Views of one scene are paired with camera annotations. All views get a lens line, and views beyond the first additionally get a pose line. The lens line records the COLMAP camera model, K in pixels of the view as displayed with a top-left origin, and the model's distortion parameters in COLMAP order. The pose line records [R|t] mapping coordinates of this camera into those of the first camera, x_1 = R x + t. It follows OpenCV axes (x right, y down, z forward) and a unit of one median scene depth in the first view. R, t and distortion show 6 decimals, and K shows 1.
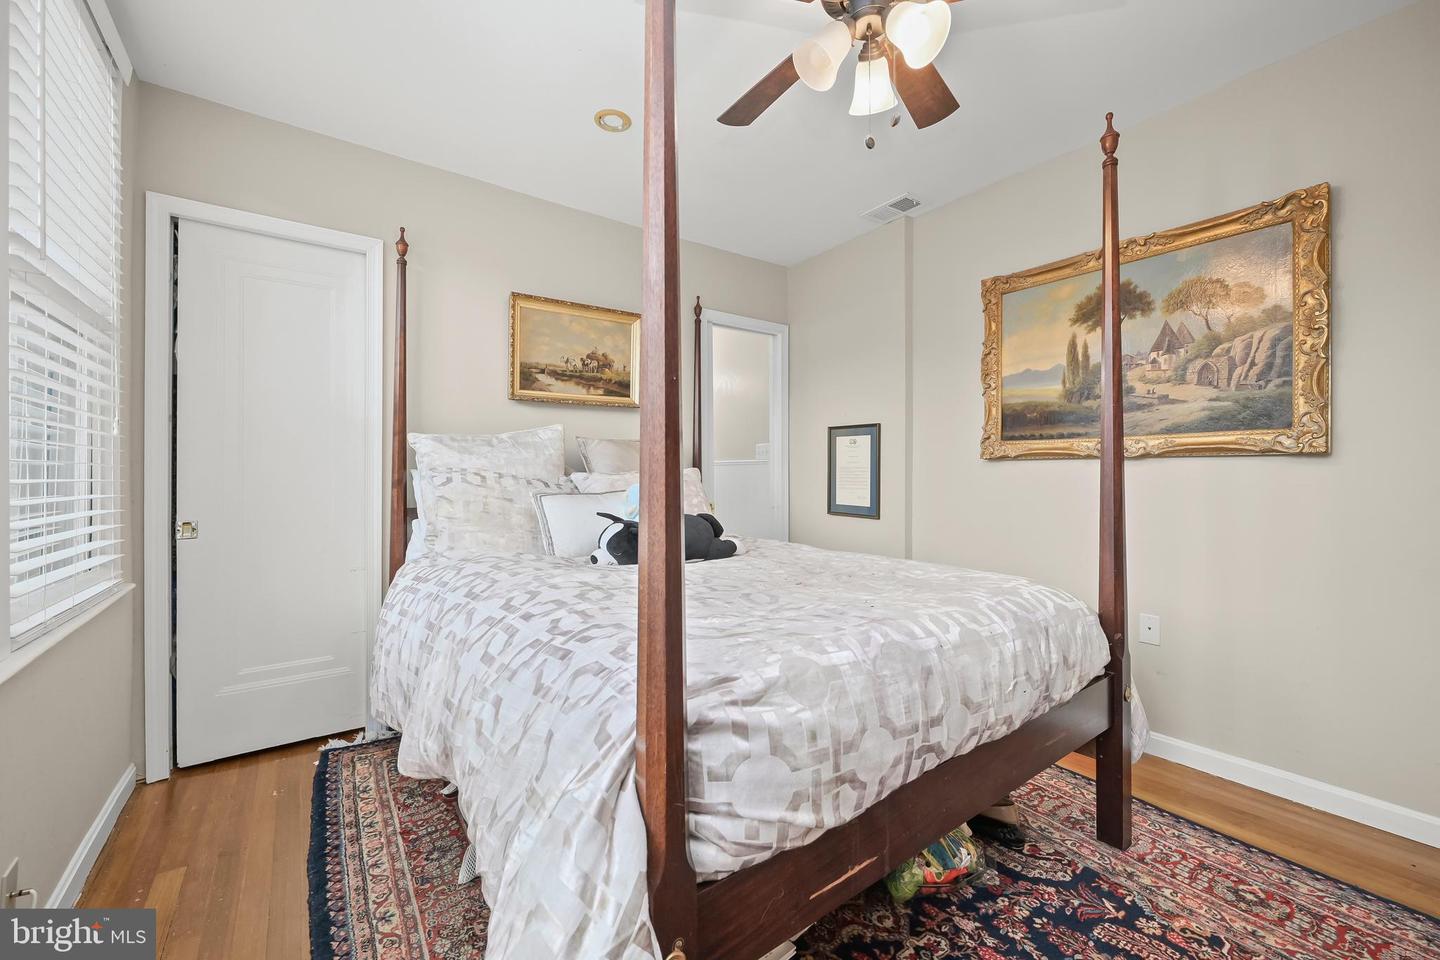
lens RADIAL K [[574.1, 0, 730.1], [0, 574.1, 466.5], [0, 0, 1]] dist [0.000647, -0.000447]
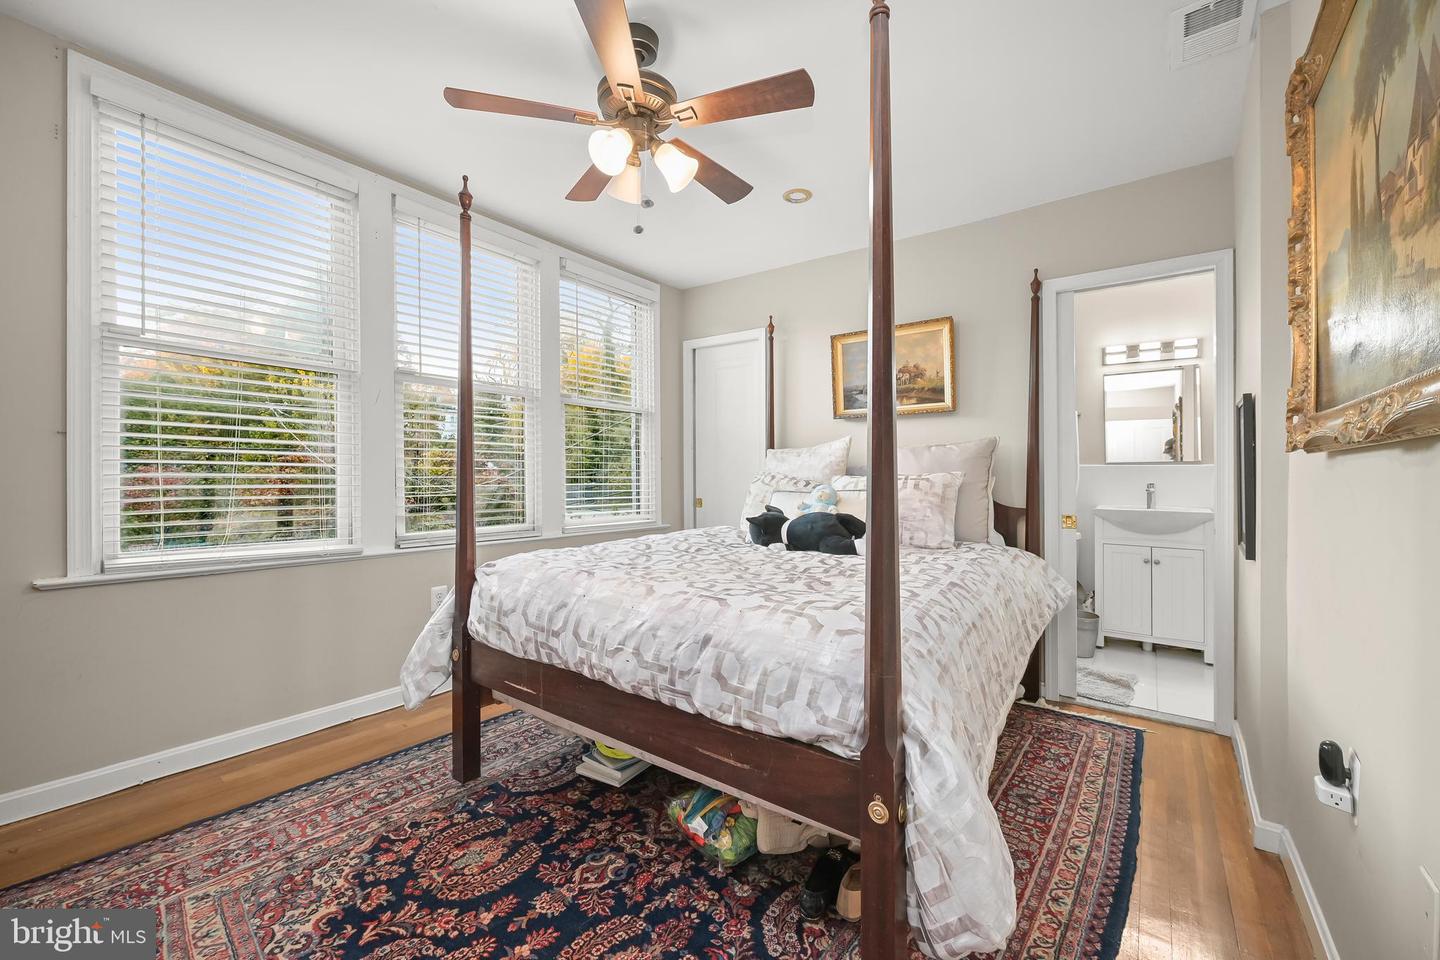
lens RADIAL K [[574.1, 0, 728.3], [0, 574.1, 479.7], [0, 0, 1]] dist [0.000647, -0.000447]
pose [[0.288666, 0.012121, -0.957353, 1.054051], [0.003282, 0.999901, 0.013650, 0.002505], [0.957424, -0.007082, 0.288598, 0.533669]]
